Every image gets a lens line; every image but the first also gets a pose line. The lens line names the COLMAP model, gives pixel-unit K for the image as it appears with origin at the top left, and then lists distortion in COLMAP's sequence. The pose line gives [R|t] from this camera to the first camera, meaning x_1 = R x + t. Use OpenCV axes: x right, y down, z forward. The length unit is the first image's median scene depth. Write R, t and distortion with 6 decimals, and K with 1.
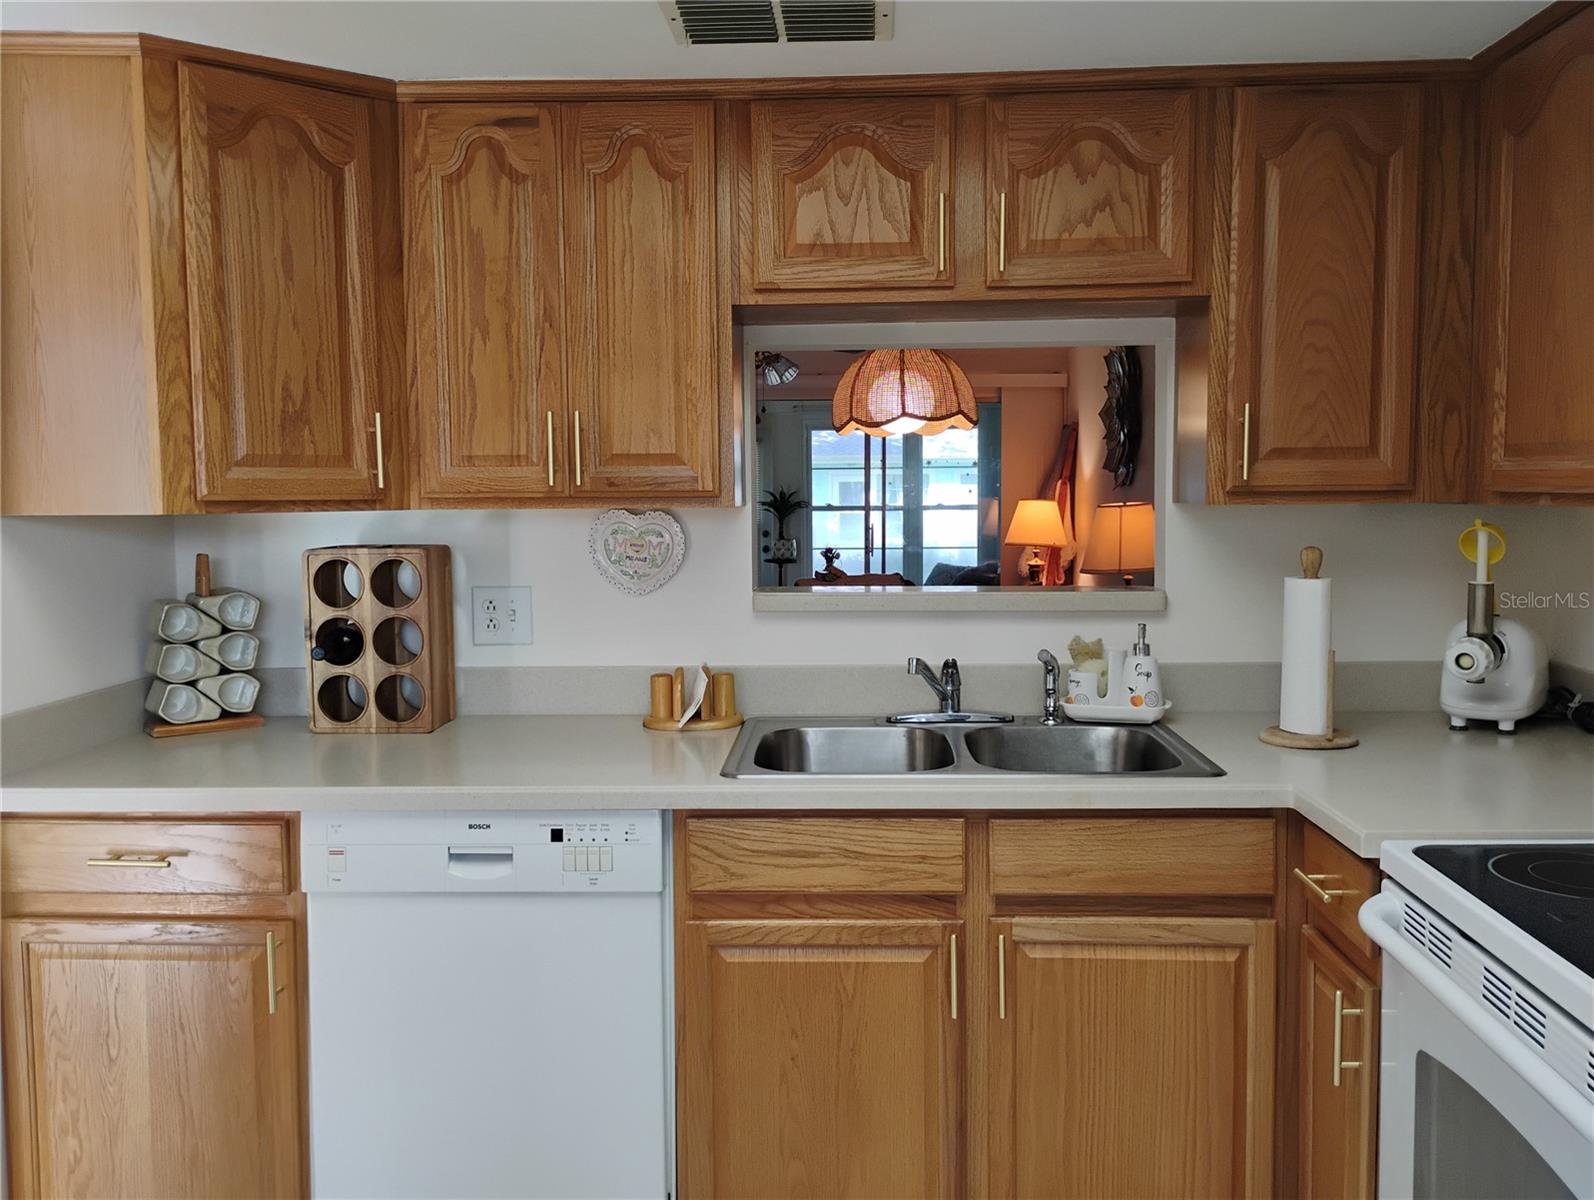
lens RADIAL K [[1321.2, 0, 797.7], [0, 1321.2, 578.9], [0, 0, 1]] dist [0.065913, -0.087725]
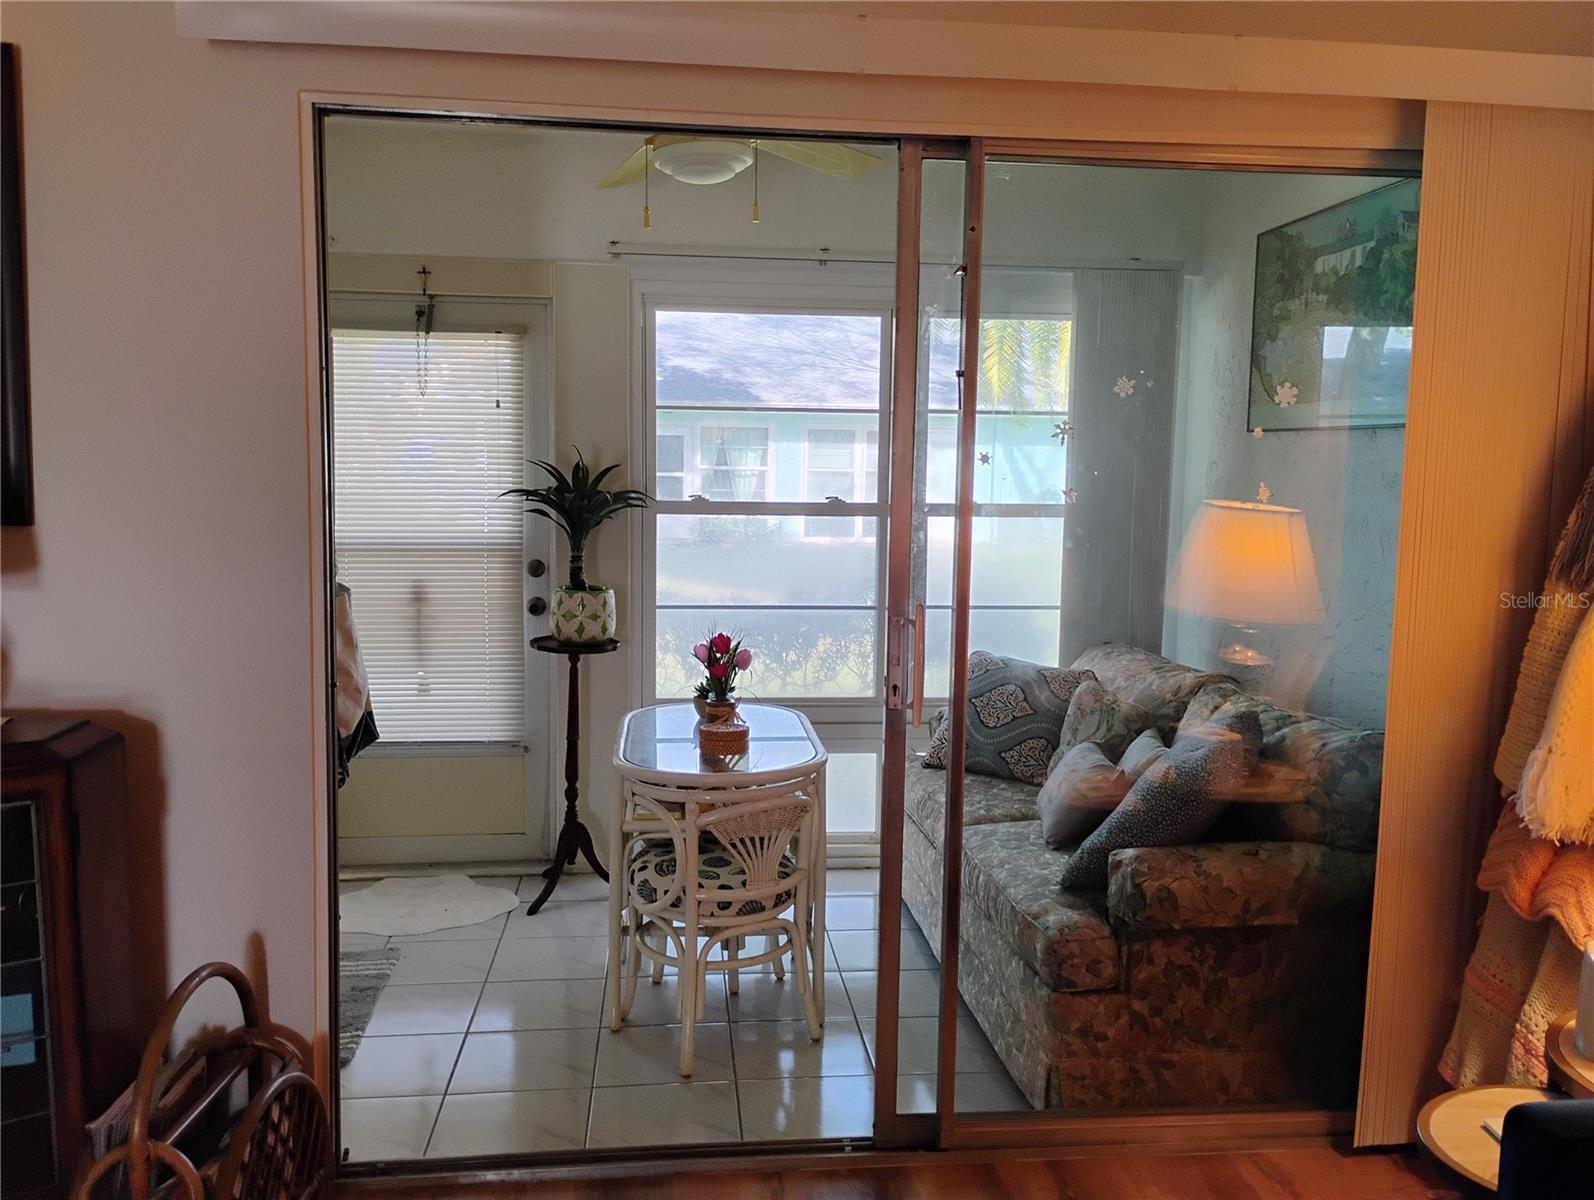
lens RADIAL K [[1333.5, 0, 797.8], [0, 1333.5, 573.4], [0, 0, 1]] dist [0.063122, -0.088145]
pose [[0.988209, 0.007604, 0.152925, -0.009358], [-0.012241, 0.999493, 0.029403, -0.052438], [-0.152623, -0.030928, 0.987800, 0.683998]]
